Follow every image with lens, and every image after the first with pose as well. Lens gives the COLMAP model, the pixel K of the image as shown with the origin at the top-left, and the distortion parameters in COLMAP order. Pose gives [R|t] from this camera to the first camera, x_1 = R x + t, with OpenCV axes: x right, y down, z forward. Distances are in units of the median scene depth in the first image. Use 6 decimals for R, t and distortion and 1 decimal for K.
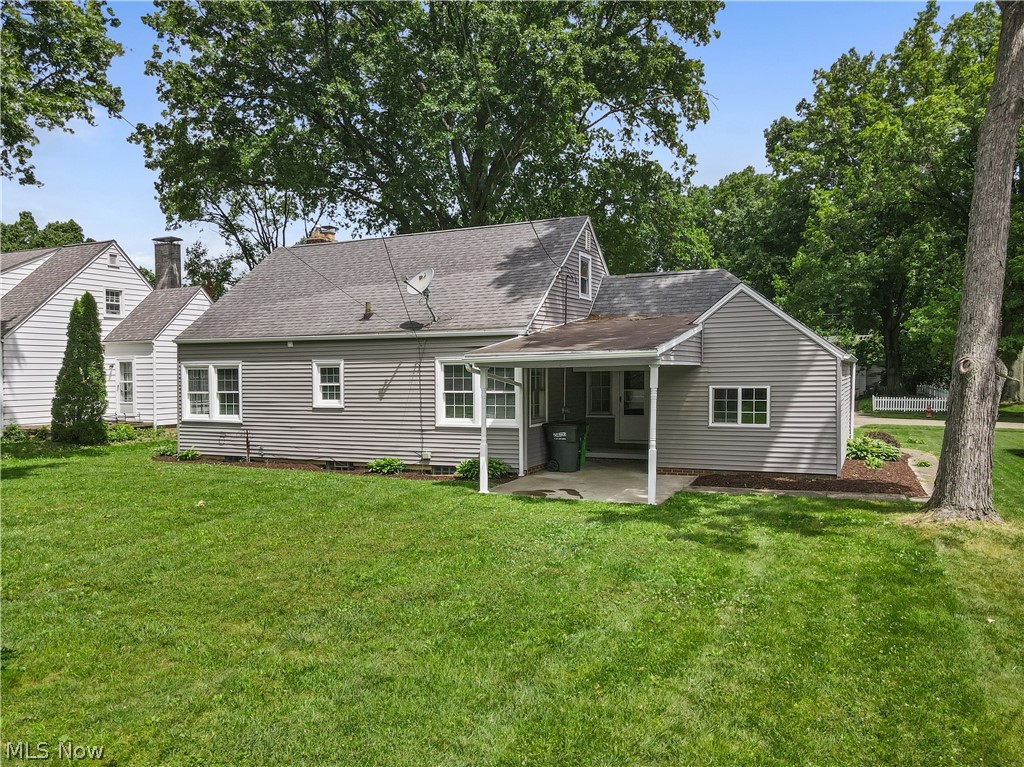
lens RADIAL K [[771.8, 0, 512.5], [0, 771.8, 383.6], [0, 0, 1]] dist [0.002382, 0.001244]
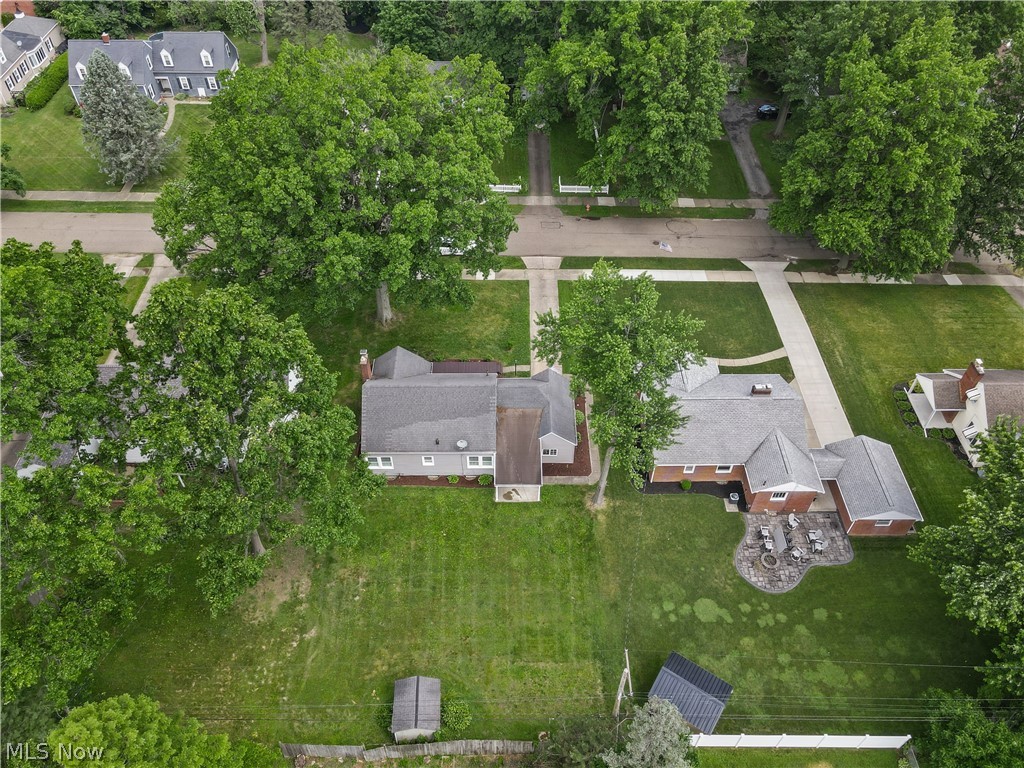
lens RADIAL K [[754.0, 0, 516.2], [0, 754.0, 382.3], [0, 0, 1]] dist [0.019218, 0.005763]
pose [[0.903109, -0.301322, 0.305939, -0.782778], [-0.013201, 0.692645, 0.721158, -2.532298], [-0.429208, -0.655323, 0.621556, -0.906522]]
